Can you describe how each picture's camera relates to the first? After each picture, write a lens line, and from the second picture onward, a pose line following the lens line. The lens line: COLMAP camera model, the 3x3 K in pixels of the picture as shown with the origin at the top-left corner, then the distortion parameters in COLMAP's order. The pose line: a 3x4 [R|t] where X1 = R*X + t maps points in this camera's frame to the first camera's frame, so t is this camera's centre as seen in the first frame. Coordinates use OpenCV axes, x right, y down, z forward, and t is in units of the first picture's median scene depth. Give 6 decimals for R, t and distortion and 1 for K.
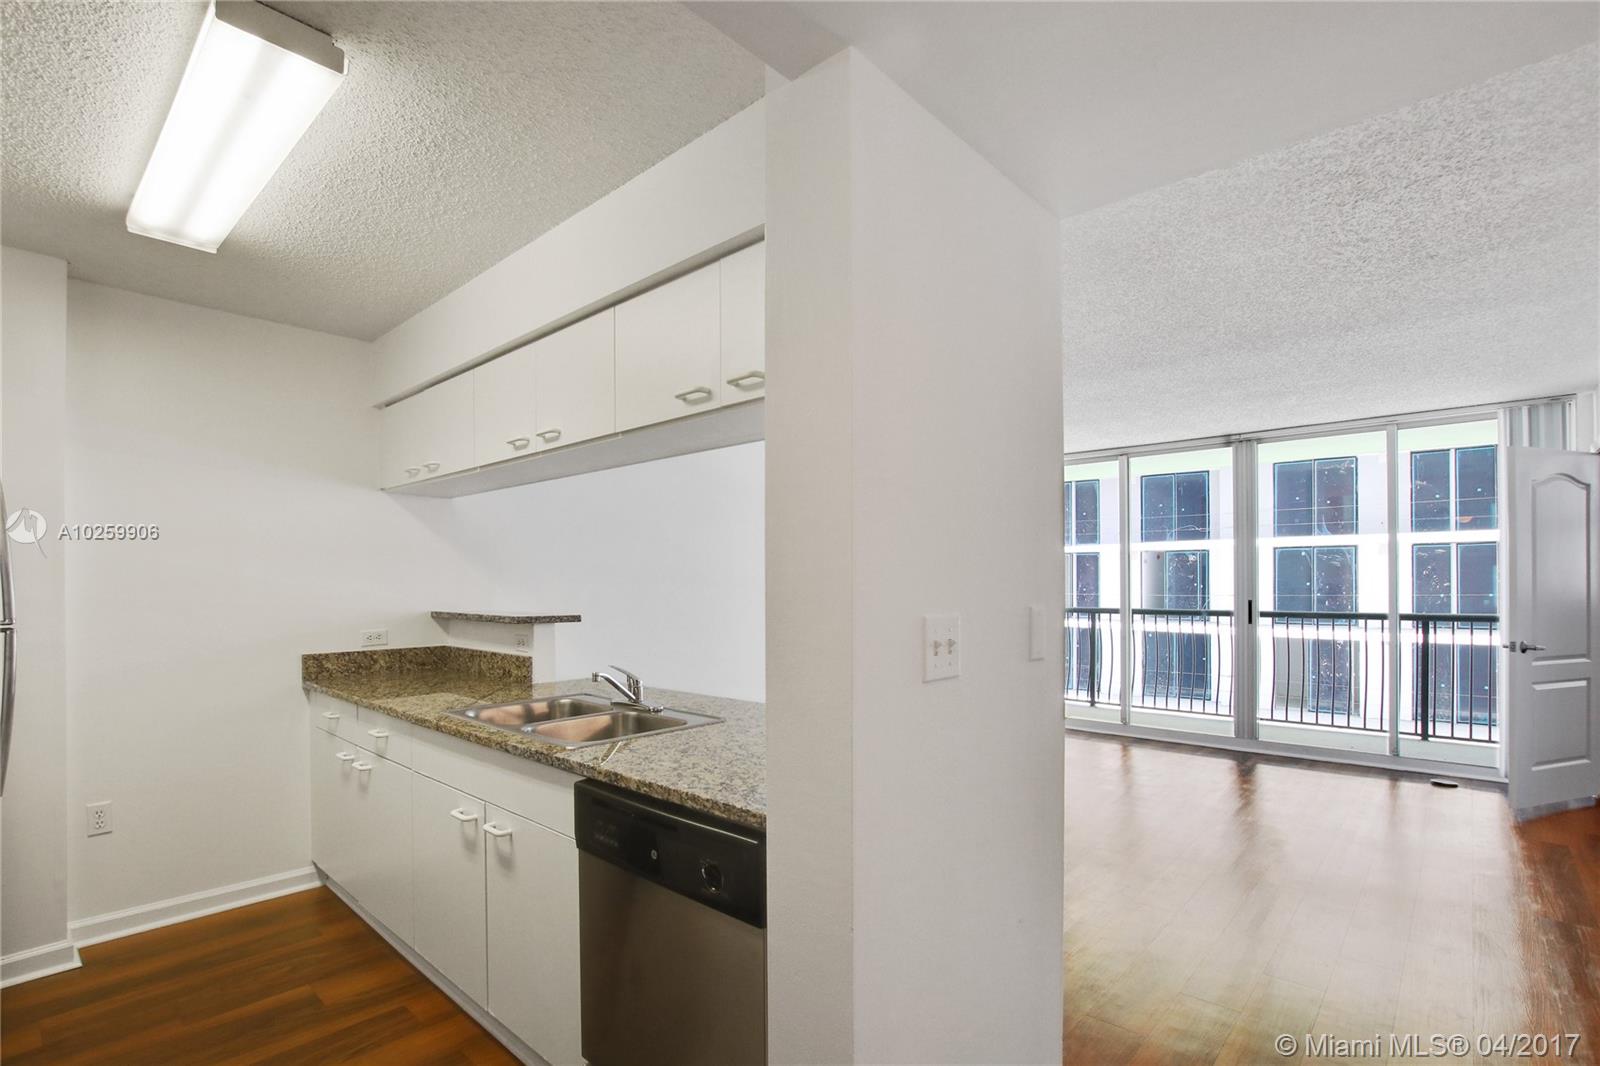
lens RADIAL K [[753.9, 0, 781.1], [0, 753.9, 581.2], [0, 0, 1]] dist [-0.017799, 0.000962]
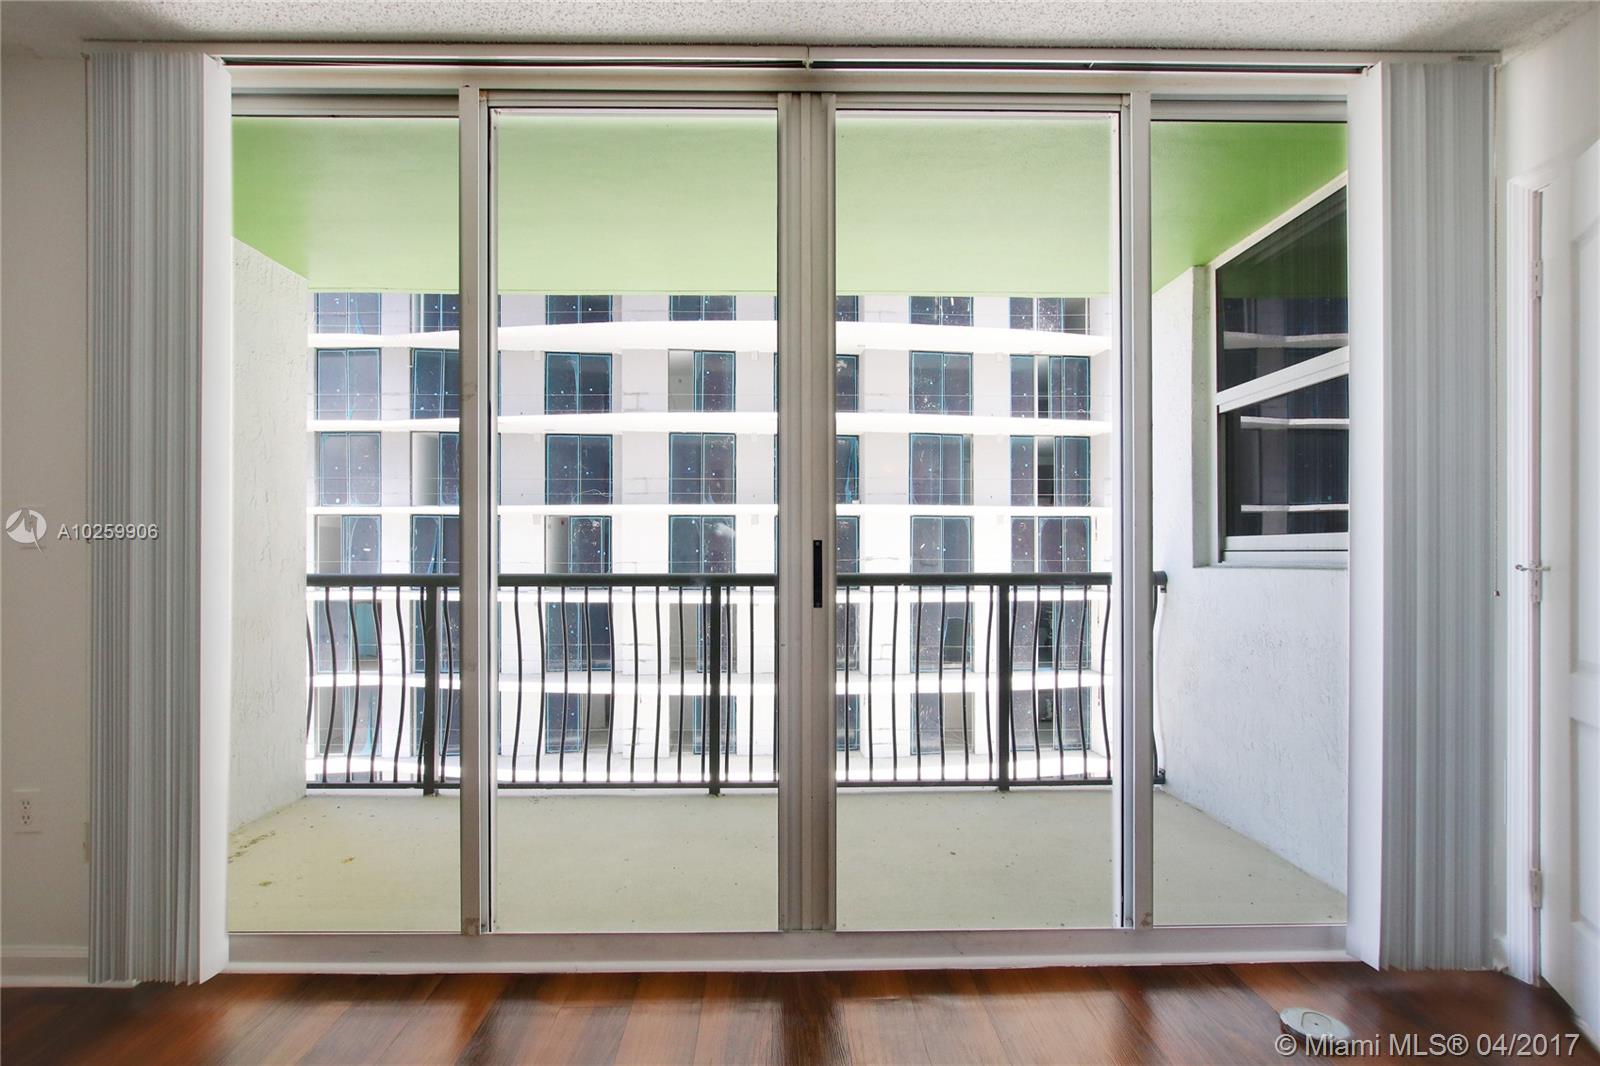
lens RADIAL K [[730.4, 0, 785.5], [0, 730.4, 549.1], [0, 0, 1]] dist [-0.002222, 0.000466]
pose [[0.722511, 0.006592, 0.691328, 0.349719], [-0.003222, 0.999976, -0.006167, 0.029325], [-0.691352, 0.002228, 0.722515, 0.708564]]
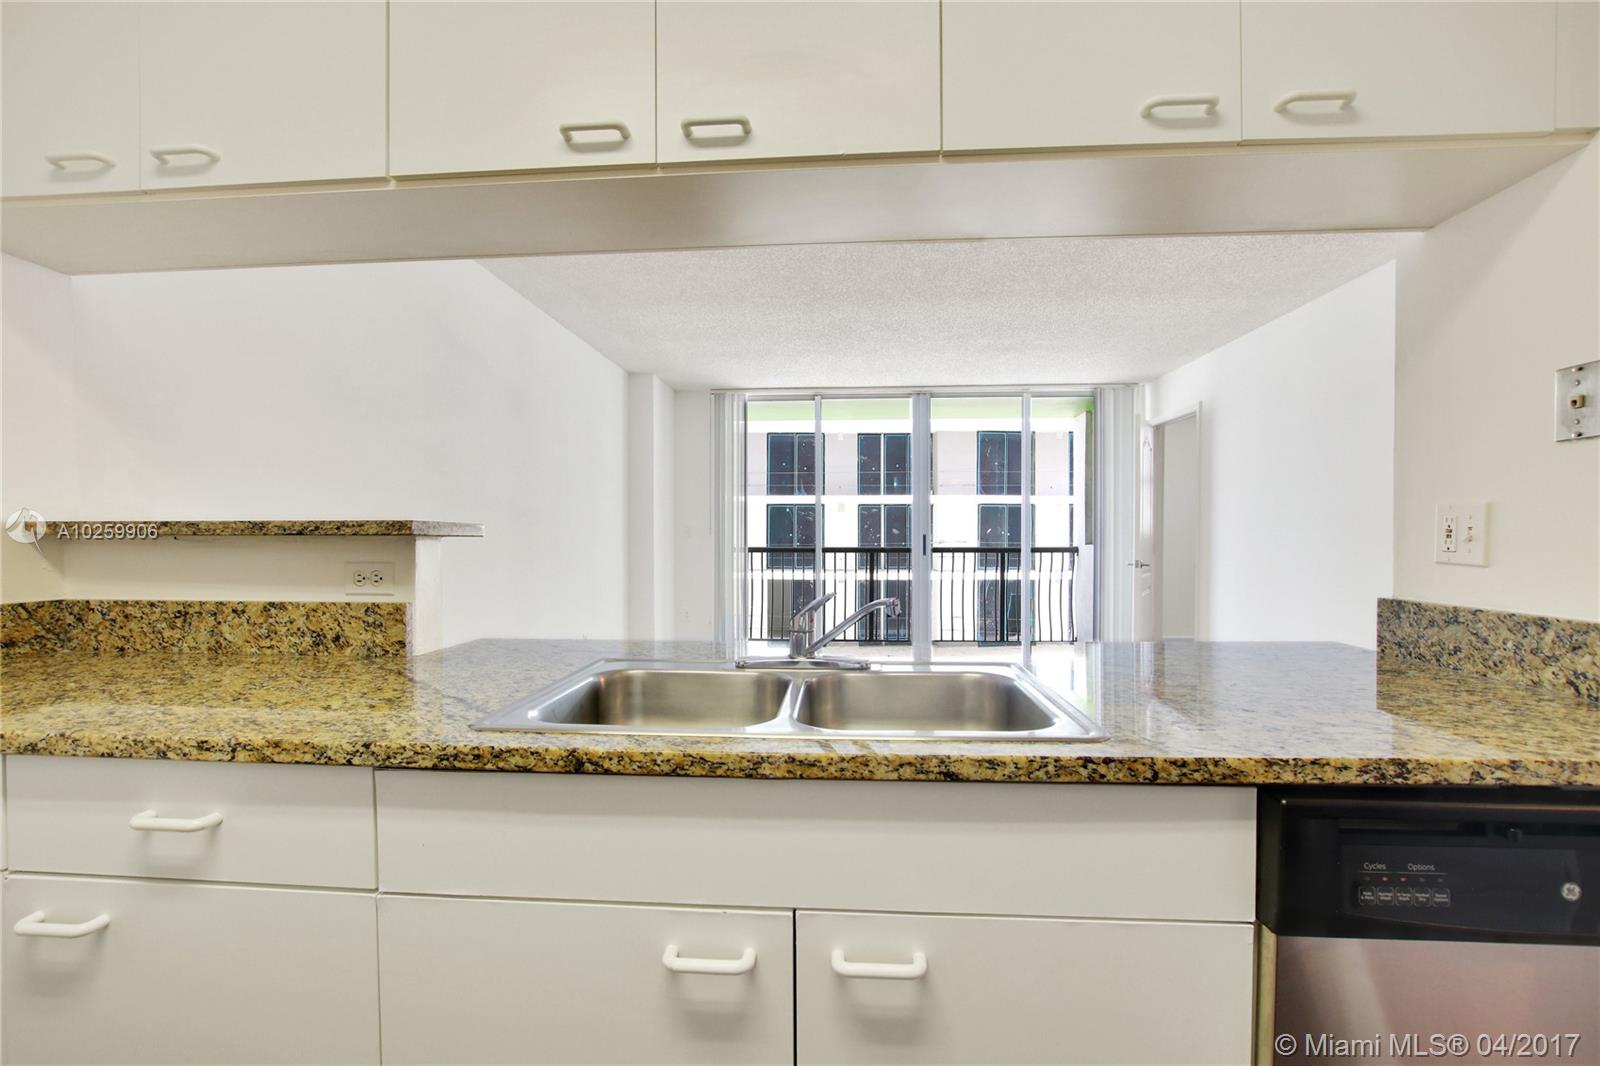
lens RADIAL K [[744.8, 0, 787.3], [0, 744.8, 543.1], [0, 0, 1]] dist [-0.015424, 0.000499]
pose [[0.782007, -0.002364, 0.623265, -0.224732], [-0.003467, 0.999961, 0.008142, 0.027908], [-0.623260, -0.008528, 0.781968, 0.229530]]
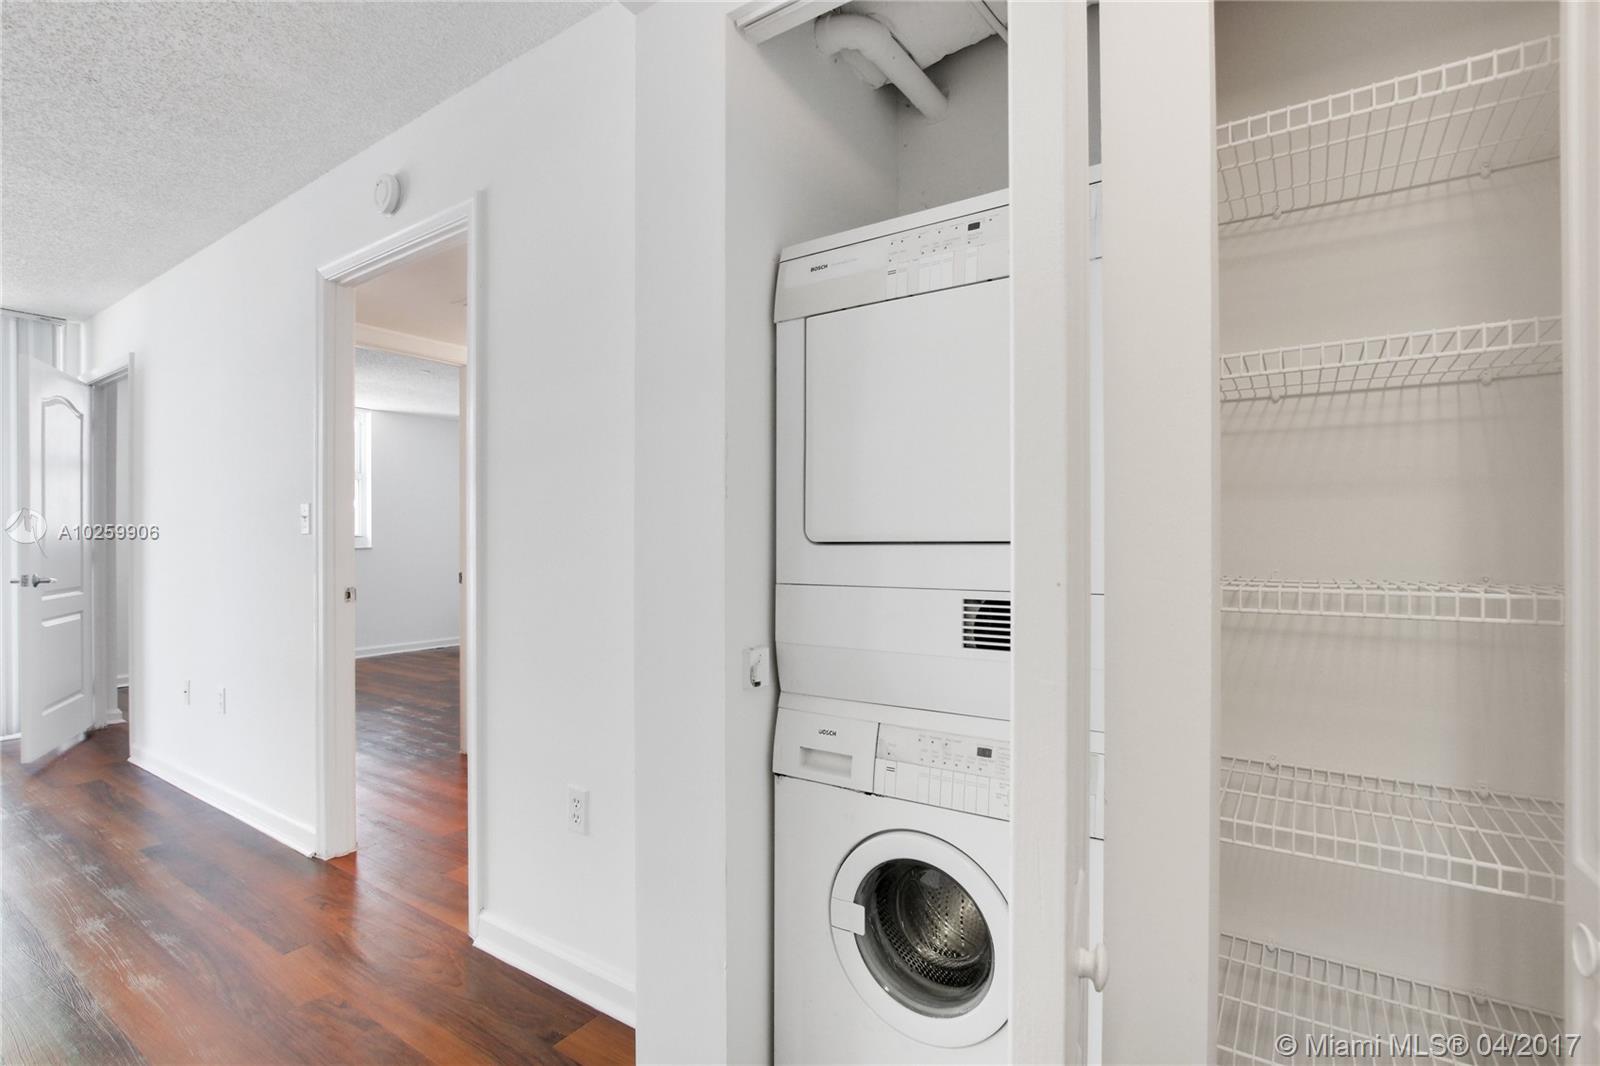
lens RADIAL K [[754.9, 0, 788.3], [0, 754.9, 543.1], [0, 0, 1]] dist [-0.037838, 0.013787]
pose [[-0.149175, 0.001120, 0.988810, -0.013349], [0.001762, 0.999998, -0.000866, 0.030242], [-0.988809, 0.001613, -0.149177, 0.150675]]
